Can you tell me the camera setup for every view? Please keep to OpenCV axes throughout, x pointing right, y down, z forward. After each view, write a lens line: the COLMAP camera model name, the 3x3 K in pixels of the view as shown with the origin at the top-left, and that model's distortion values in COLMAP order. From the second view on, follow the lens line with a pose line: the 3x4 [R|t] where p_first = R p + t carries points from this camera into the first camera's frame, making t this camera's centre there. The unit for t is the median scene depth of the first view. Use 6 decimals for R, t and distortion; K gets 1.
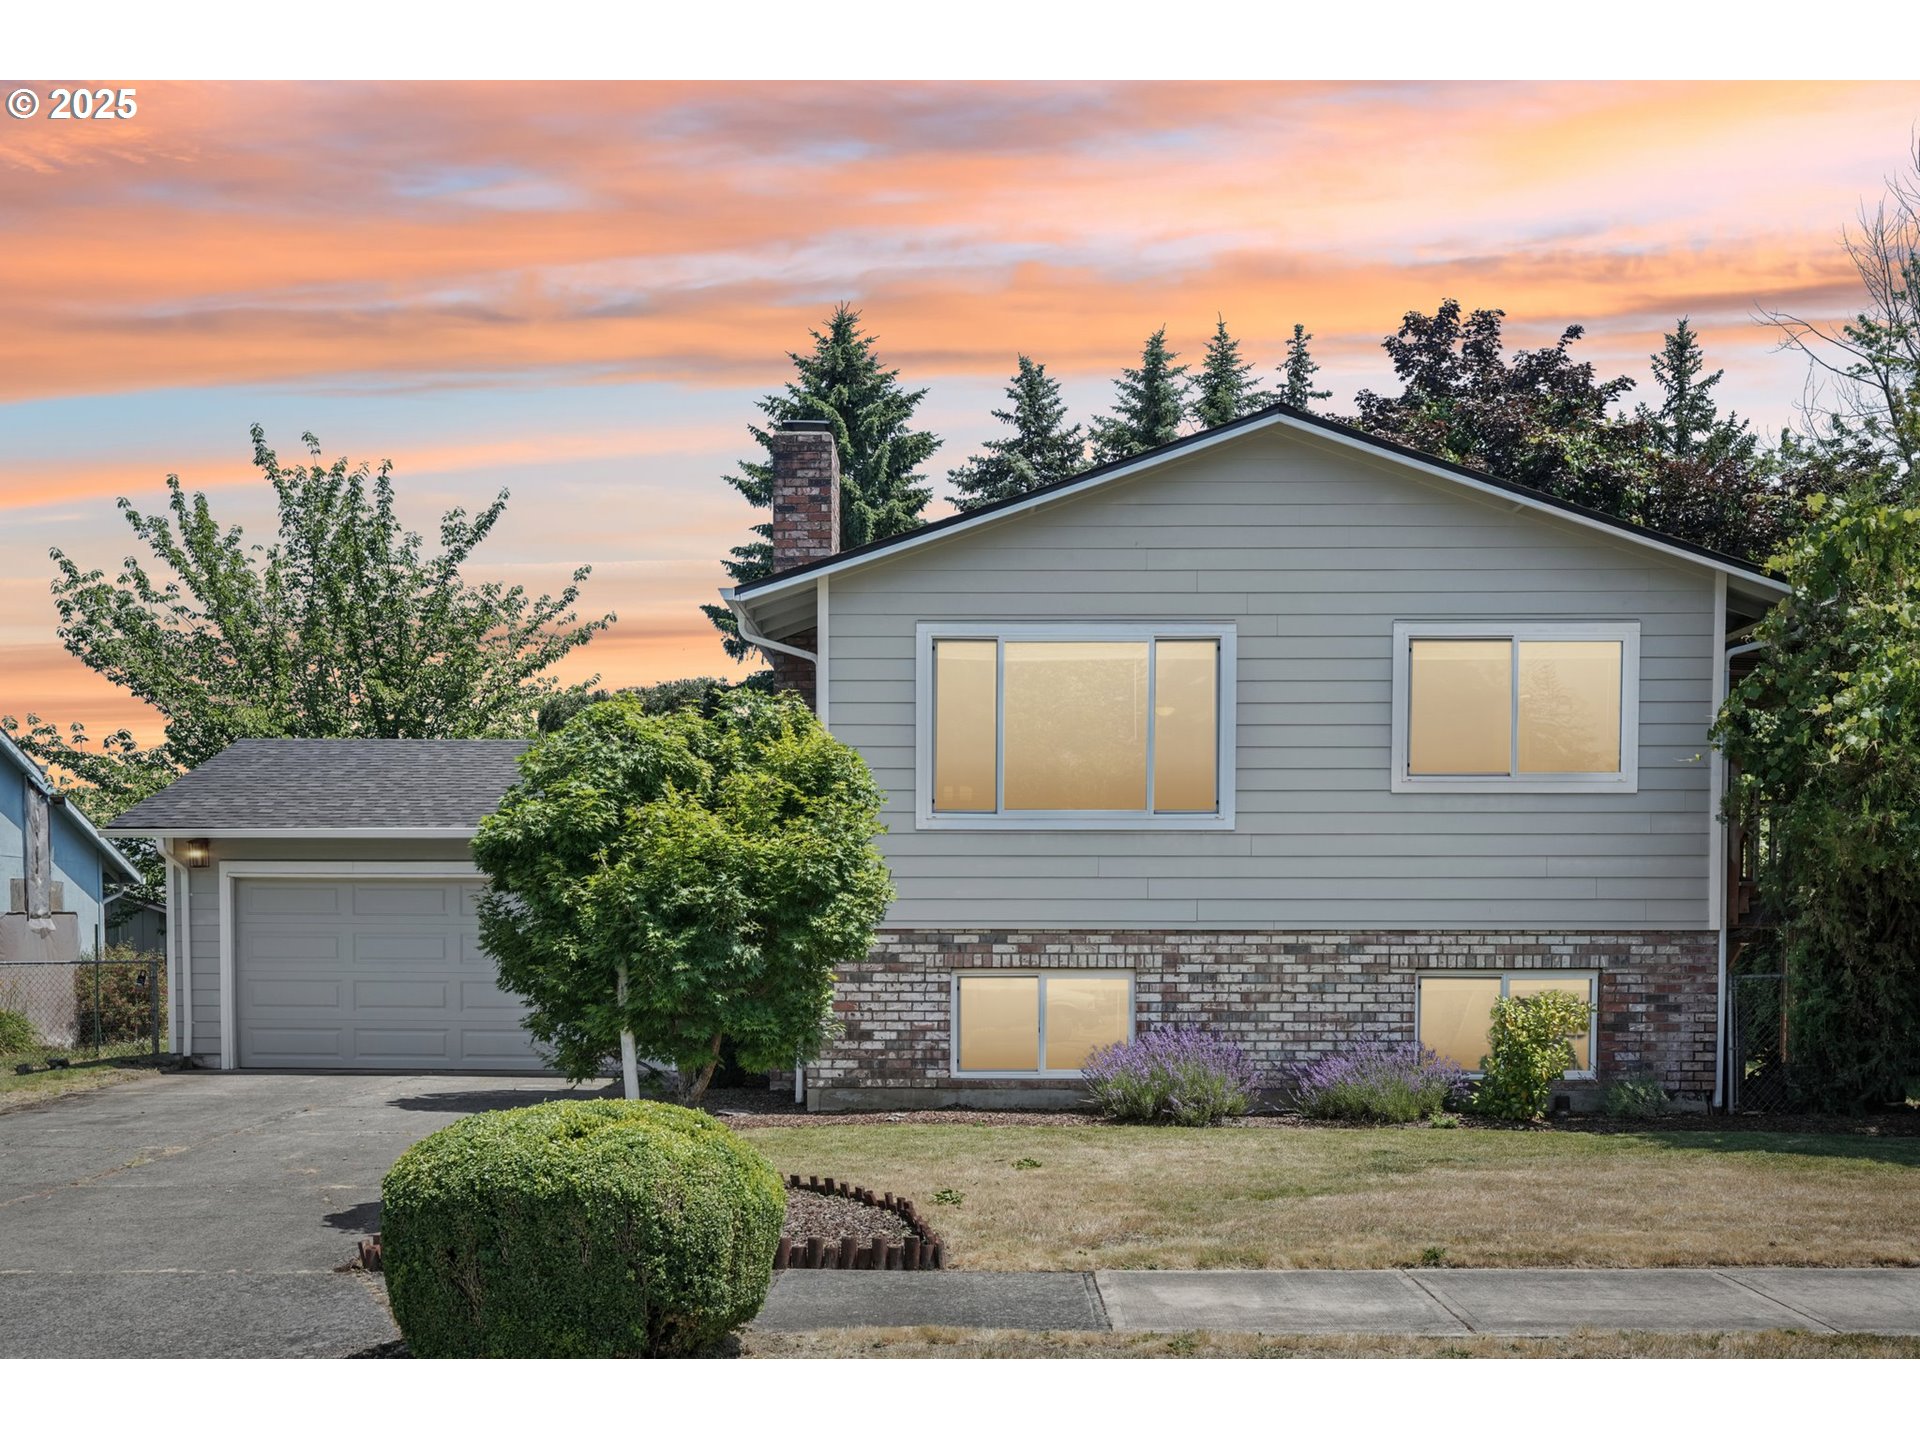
lens RADIAL K [[1999.6, 0, 933.3], [0, 1999.6, 1076.7], [0, 0, 1]] dist [0.001105, -0.009019]
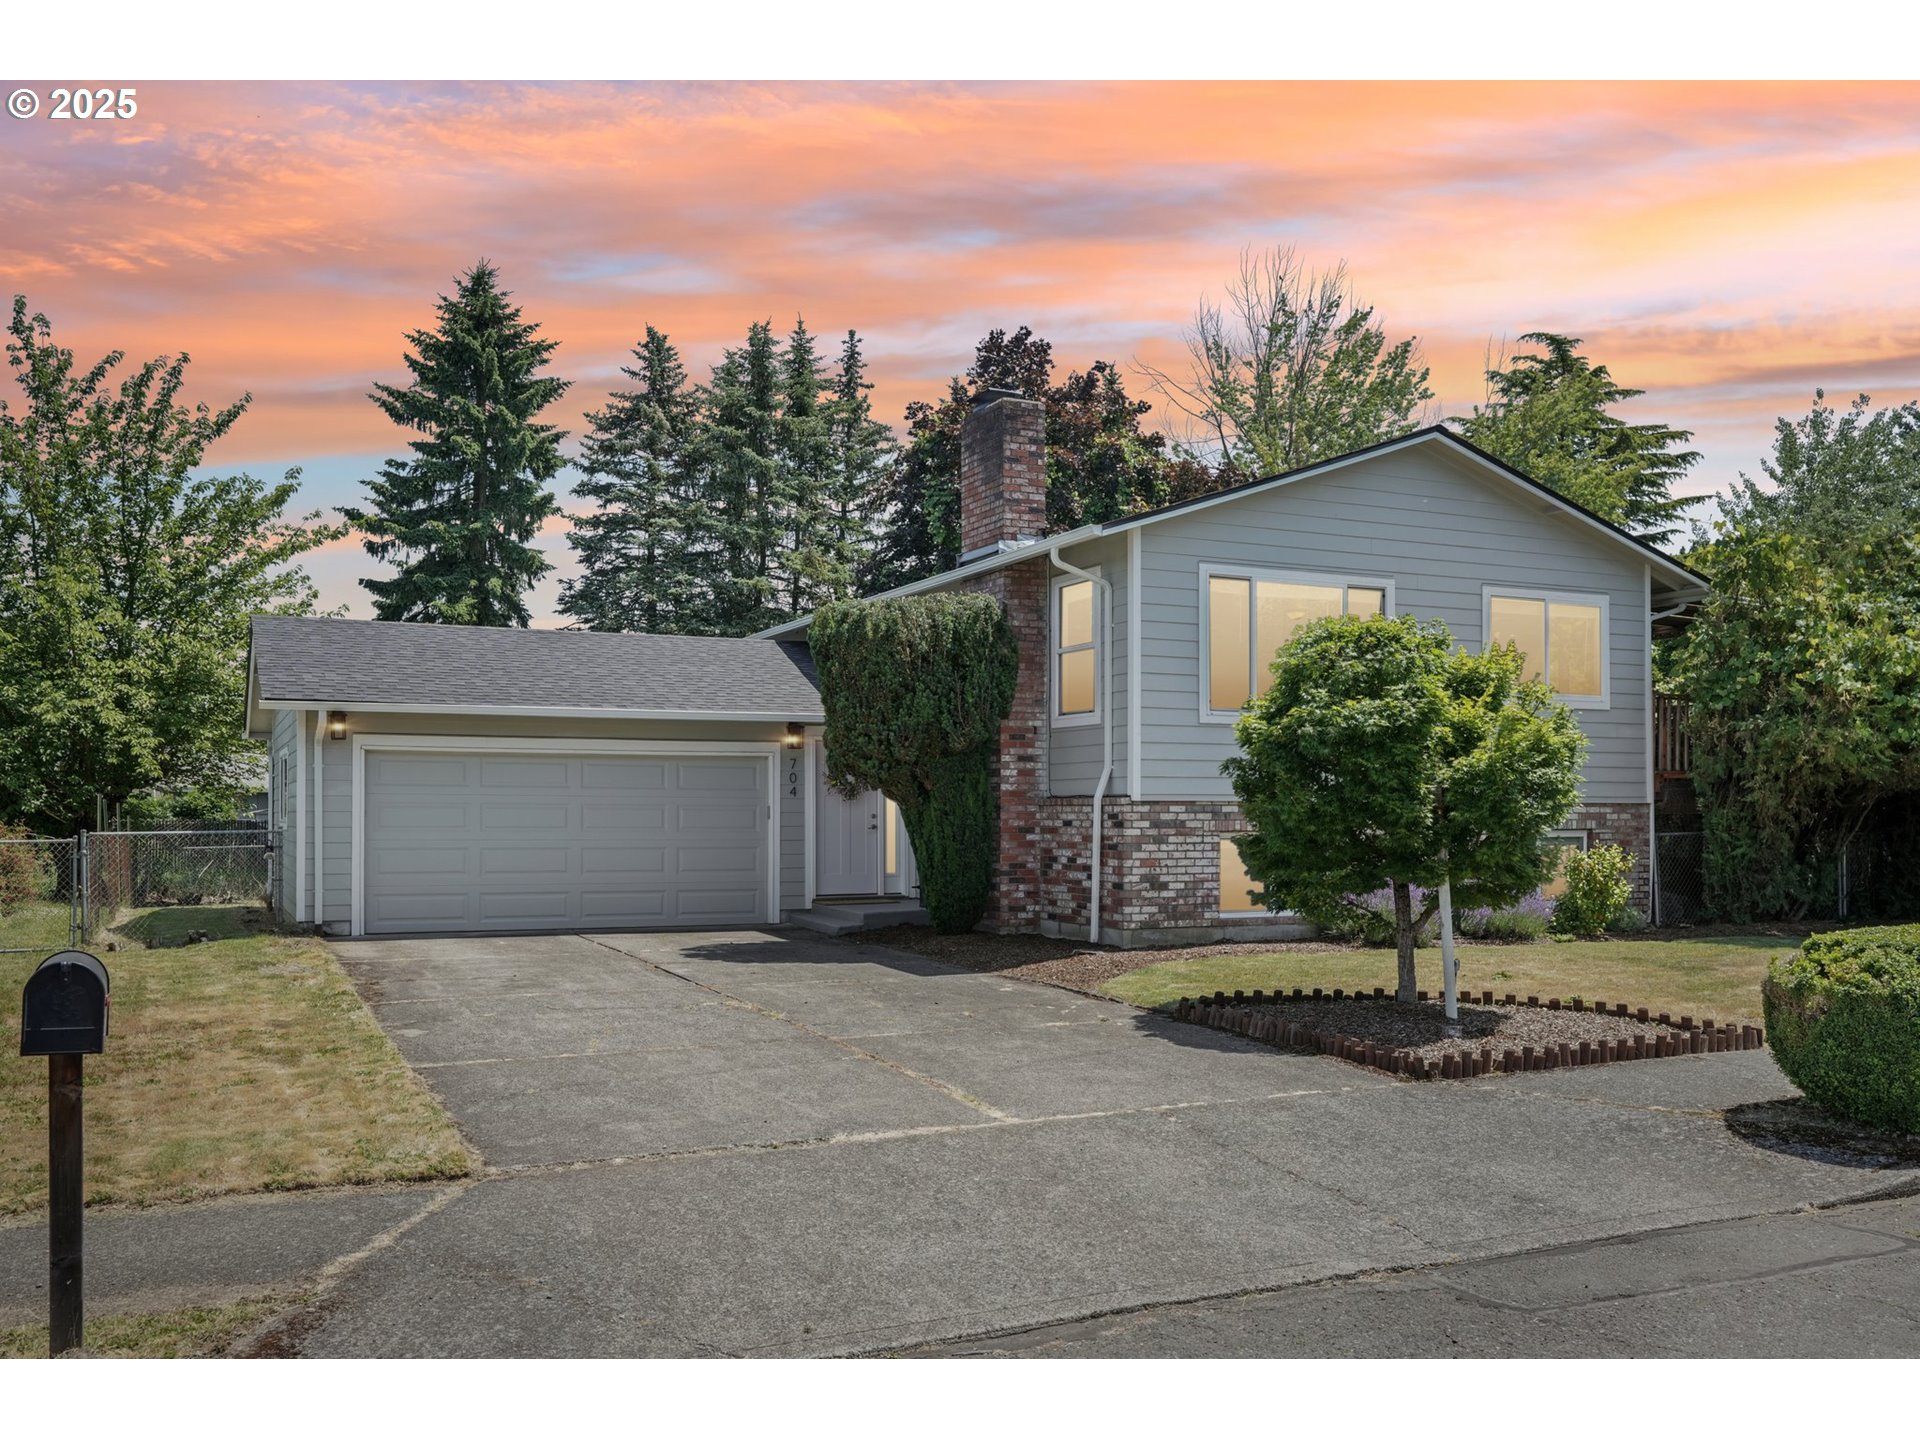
lens RADIAL K [[1640.0, 0, 960.2], [0, 1640.0, 825.1], [0, 0, 1]] dist [0.011932, 0.004116]
pose [[0.893719, -0.004146, 0.448609, -0.606782], [0.030961, 0.998143, -0.052455, -0.008795], [-0.447559, 0.060770, 0.892187, 0.139977]]
